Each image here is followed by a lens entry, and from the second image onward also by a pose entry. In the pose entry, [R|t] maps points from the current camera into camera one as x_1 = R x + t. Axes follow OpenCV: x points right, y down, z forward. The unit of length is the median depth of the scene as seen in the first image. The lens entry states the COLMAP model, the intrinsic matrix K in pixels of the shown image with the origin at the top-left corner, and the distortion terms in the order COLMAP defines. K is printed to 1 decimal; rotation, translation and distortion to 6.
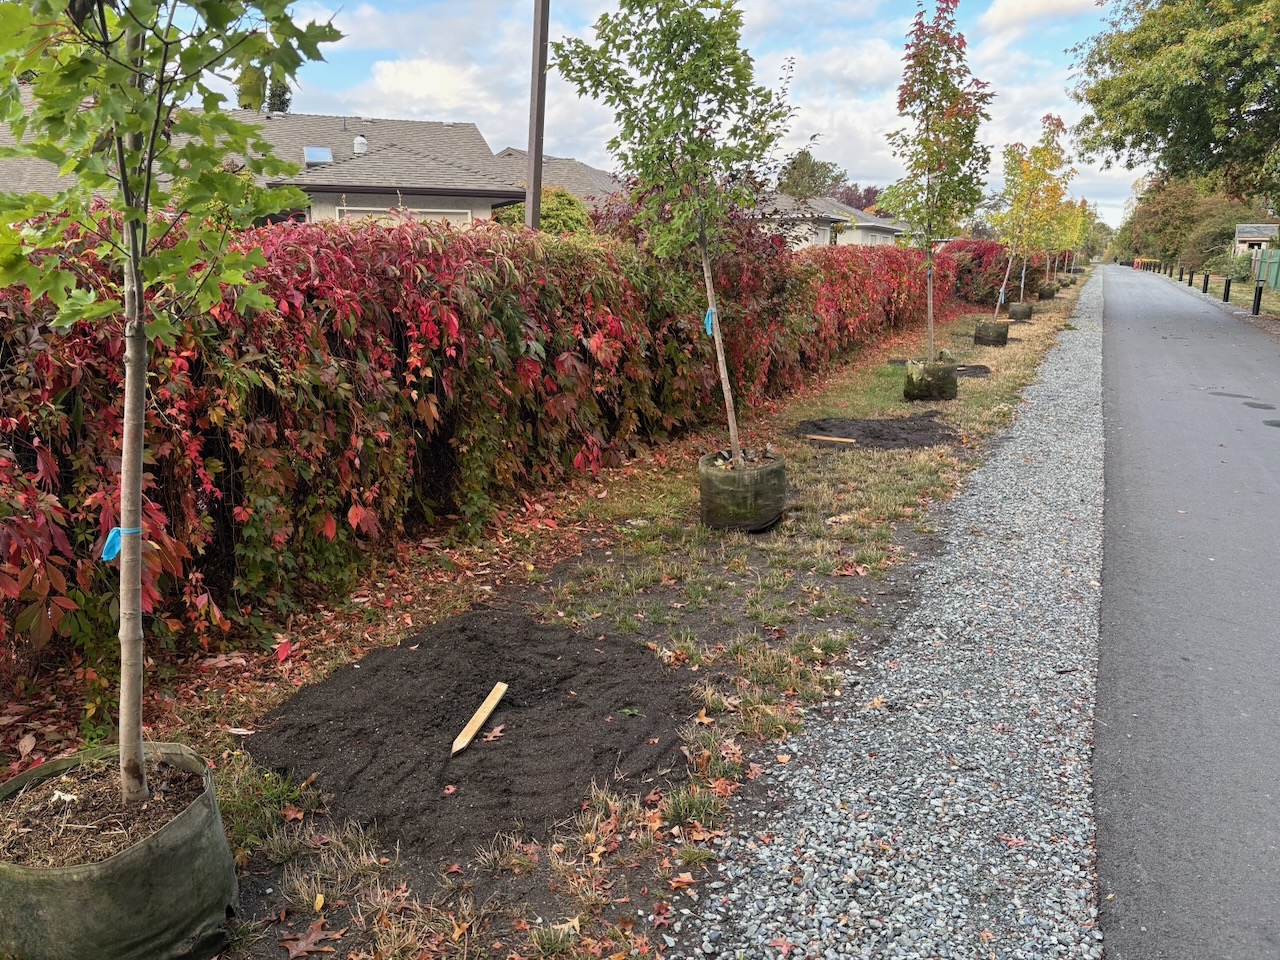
lens RADIAL K [[944.8, 0, 641.0], [0, 944.8, 483.0], [0, 0, 1]] dist [0.091389, -0.063497]
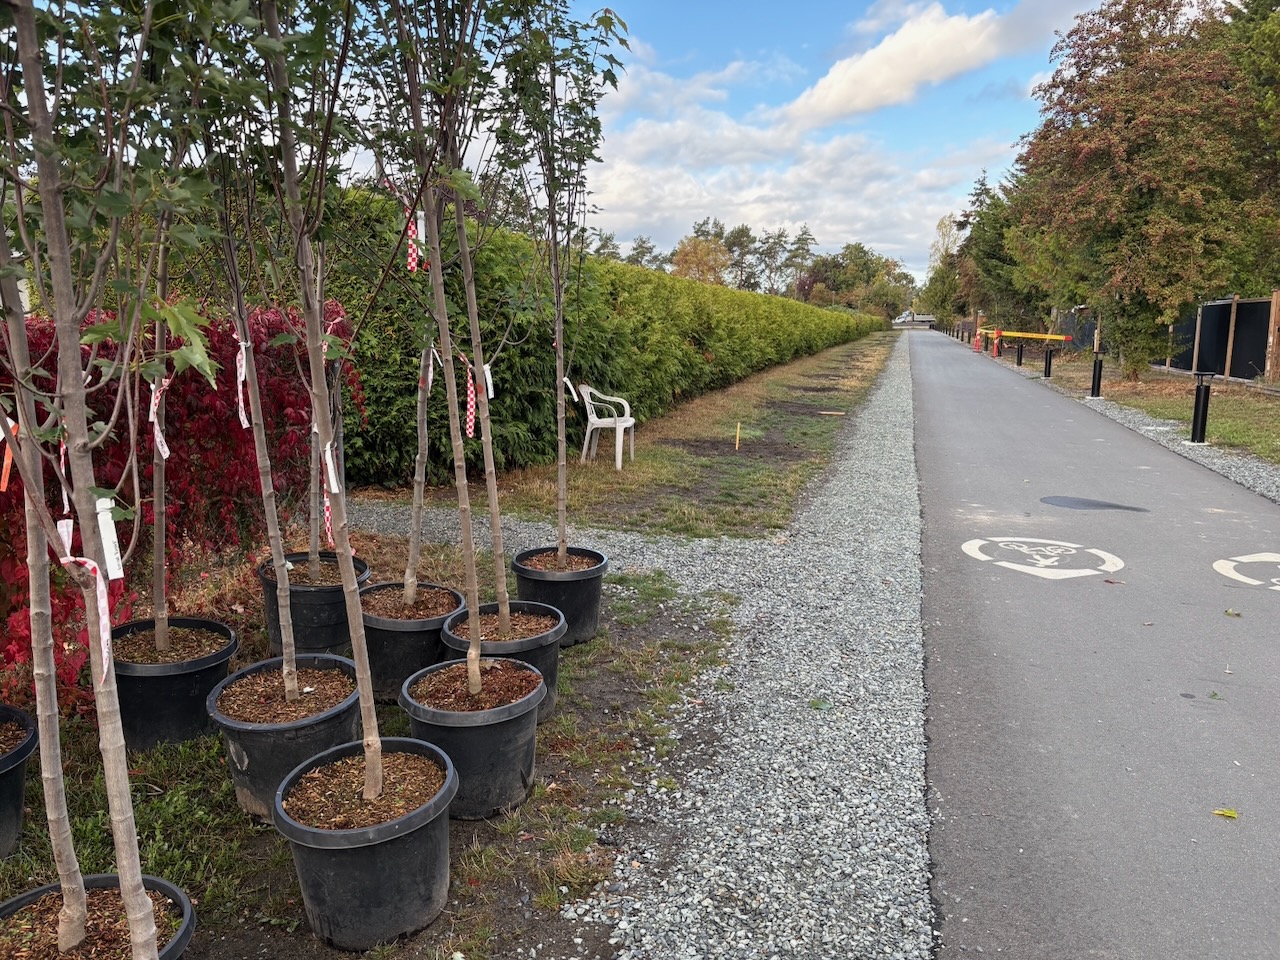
lens RADIAL K [[947.6, 0, 633.7], [0, 947.6, 477.3], [0, 0, 1]] dist [0.098204, -0.066093]
pose [[0.986271, -0.039174, 0.160422, 0.544462], [0.049499, 0.996917, -0.060874, -0.285268], [-0.157543, 0.067979, 0.985170, 1.163022]]
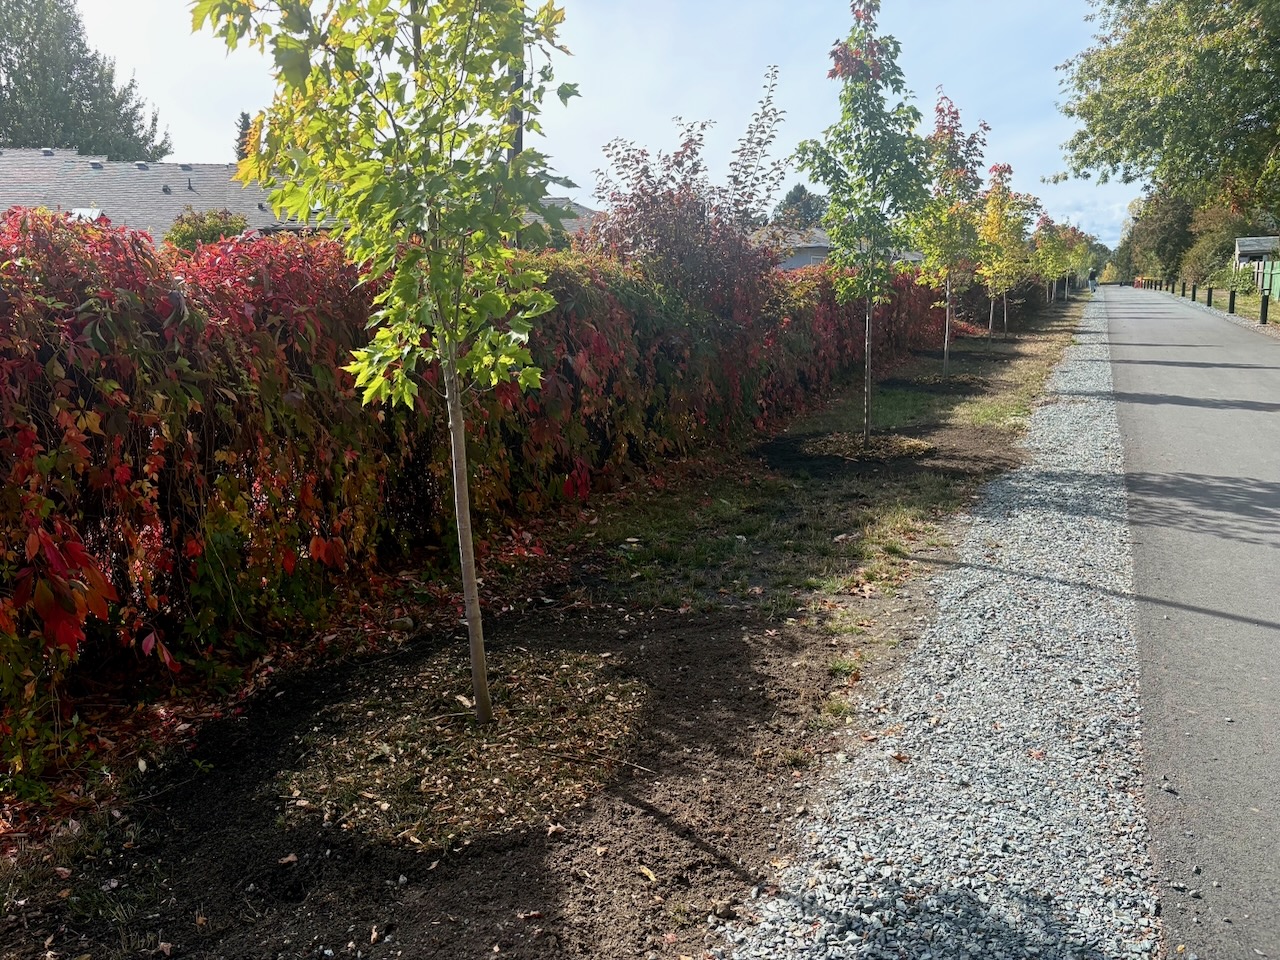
lens RADIAL K [[944.8, 0, 641.0], [0, 944.8, 483.0], [0, 0, 1]] dist [0.091389, -0.063497]
pose [[0.999347, -0.035314, -0.007637, 0.009654], [0.034956, 0.998473, -0.042765, 0.011085], [0.009135, 0.042470, 0.999056, 0.034818]]
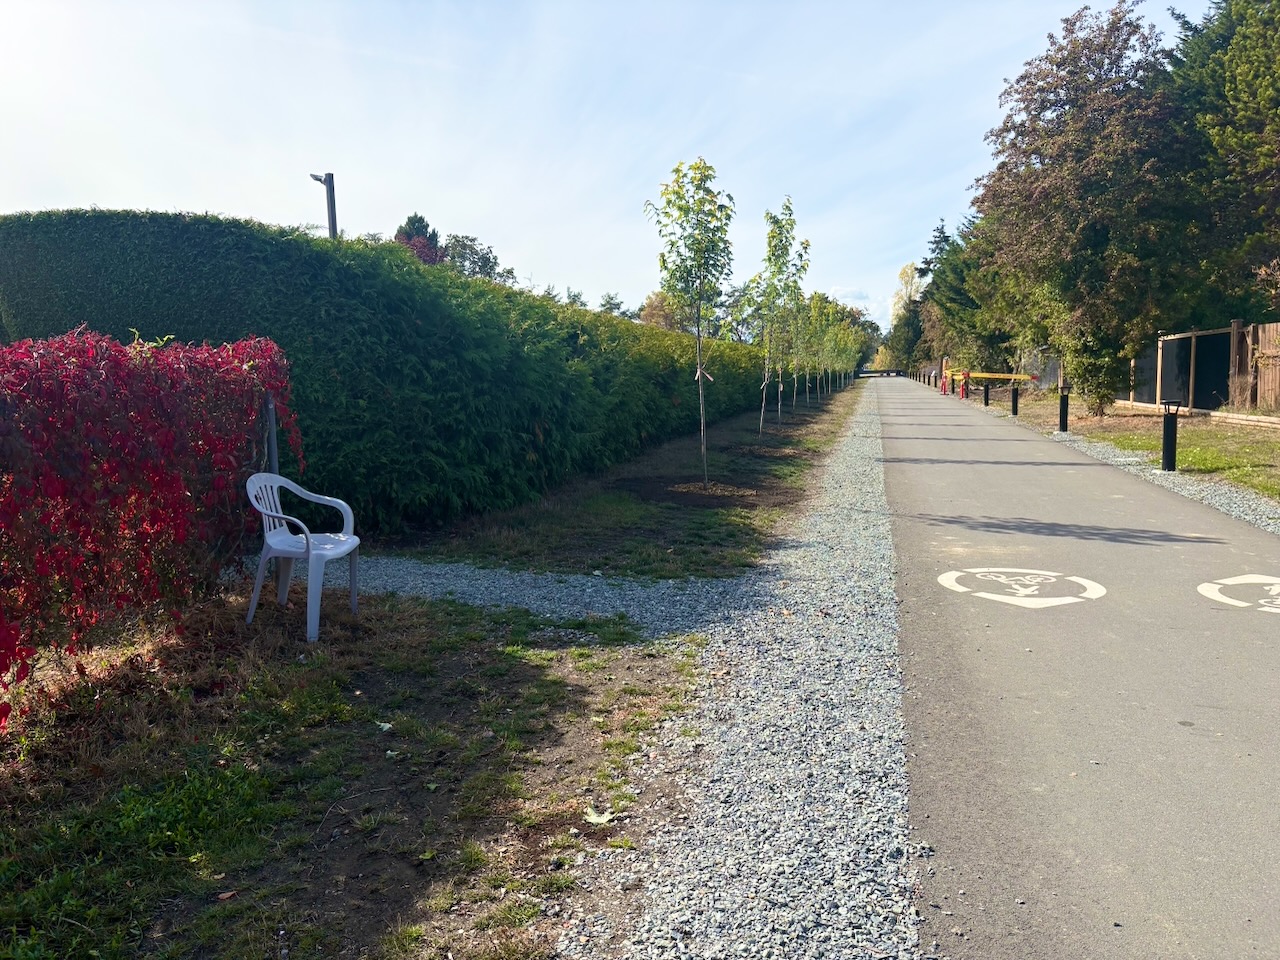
lens RADIAL K [[944.8, 0, 641.0], [0, 944.8, 483.0], [0, 0, 1]] dist [0.091389, -0.063497]
pose [[0.979389, -0.057369, 0.193666, 0.562840], [0.080682, 0.990116, -0.114722, -0.272541], [-0.185170, 0.127983, 0.974337, 1.199299]]
